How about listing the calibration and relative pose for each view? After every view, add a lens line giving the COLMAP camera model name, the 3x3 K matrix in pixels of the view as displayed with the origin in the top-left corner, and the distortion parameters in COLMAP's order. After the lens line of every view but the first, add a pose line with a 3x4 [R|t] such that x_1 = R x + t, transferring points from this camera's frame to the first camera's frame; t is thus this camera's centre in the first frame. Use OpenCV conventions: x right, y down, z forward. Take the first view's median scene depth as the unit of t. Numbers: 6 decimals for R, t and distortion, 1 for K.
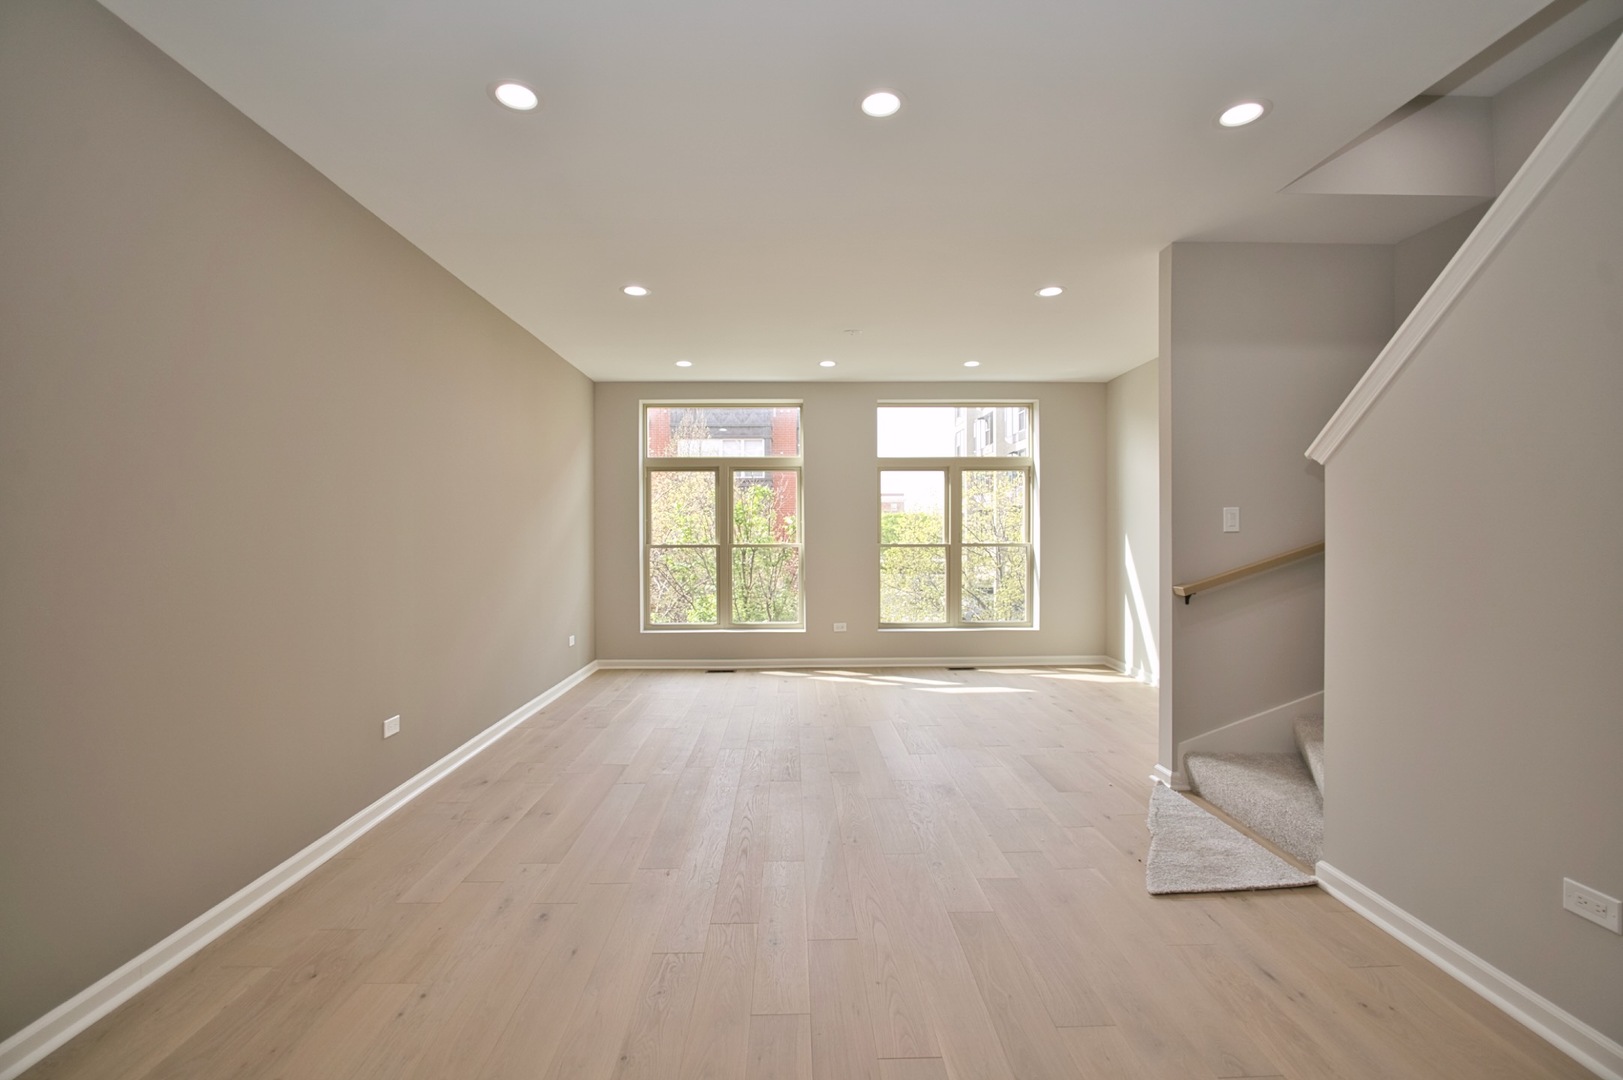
lens RADIAL K [[708.2, 0, 808.0], [0, 708.2, 543.3], [0, 0, 1]] dist [-0.019068, 0.005056]
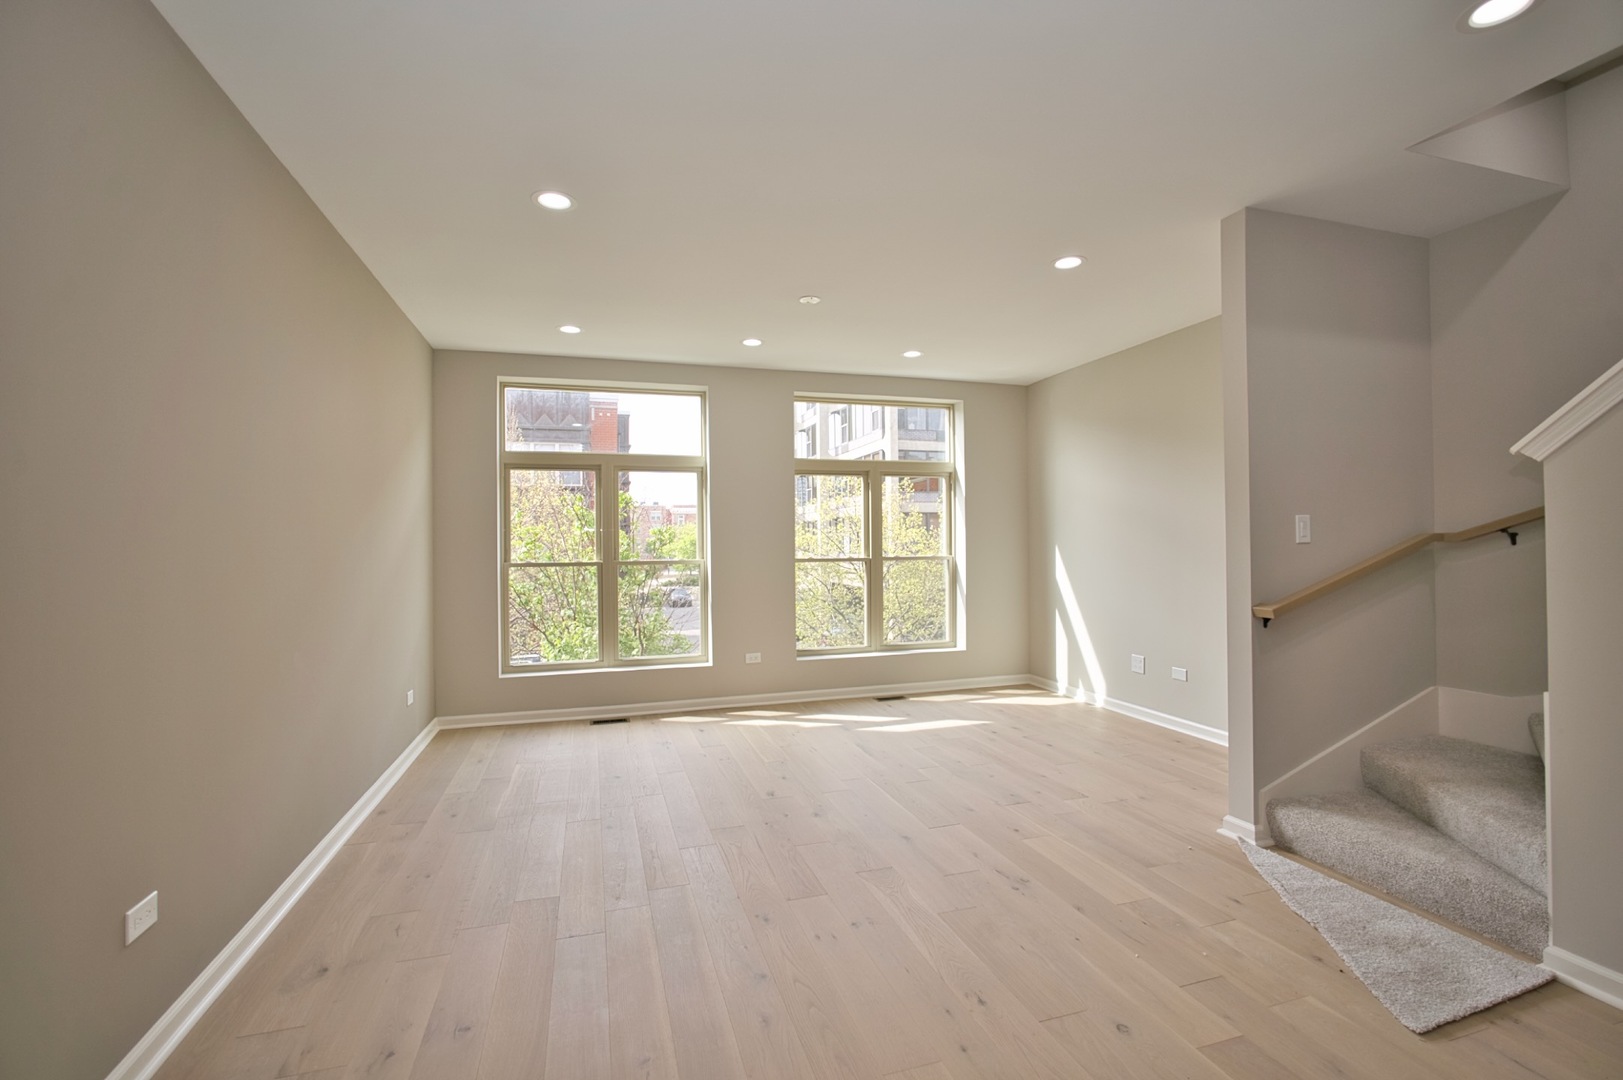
lens RADIAL K [[708.2, 0, 809.3], [0, 708.2, 541.6], [0, 0, 1]] dist [-0.019068, 0.005056]
pose [[0.962263, -0.005096, 0.272072, -0.126361], [0.010271, 0.999792, -0.017600, -0.004860], [-0.271926, 0.019731, 0.962116, 0.177629]]
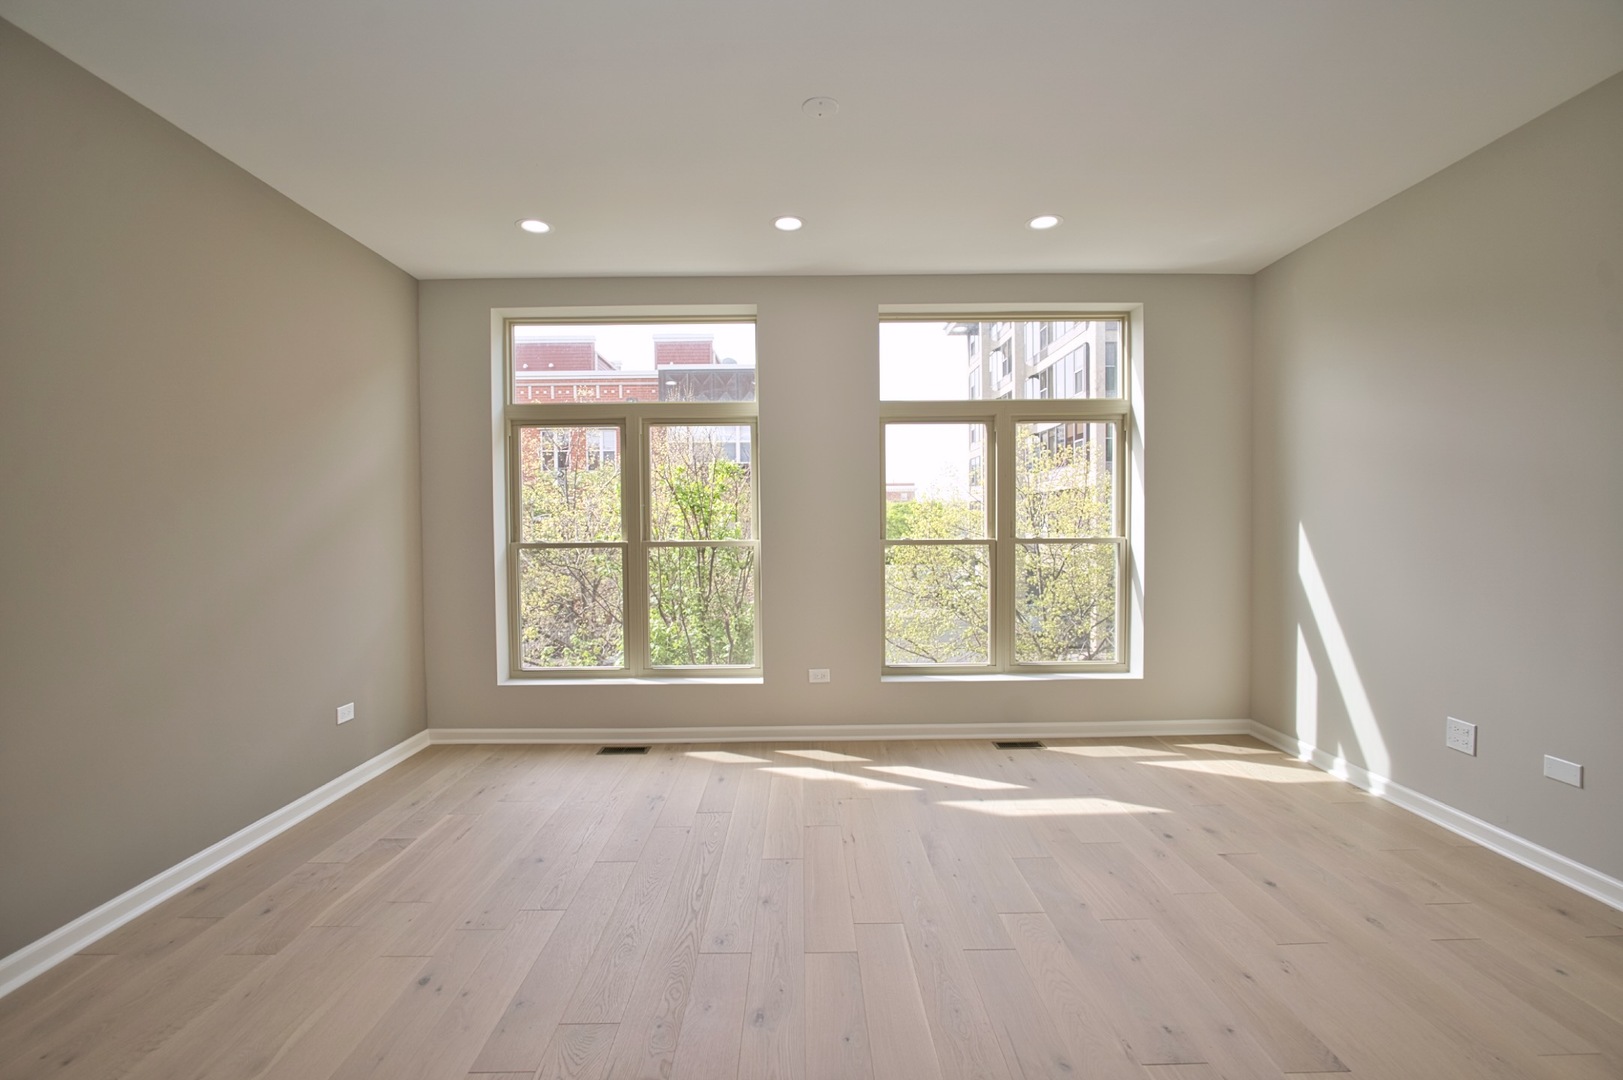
lens RADIAL K [[708.2, 0, 808.5], [0, 708.2, 540.8], [0, 0, 1]] dist [-0.019068, 0.005056]
pose [[0.999900, -0.004468, -0.013389, 0.047113], [0.004597, 0.999943, 0.009628, -0.005350], [0.013345, -0.009689, 0.999864, 0.407221]]
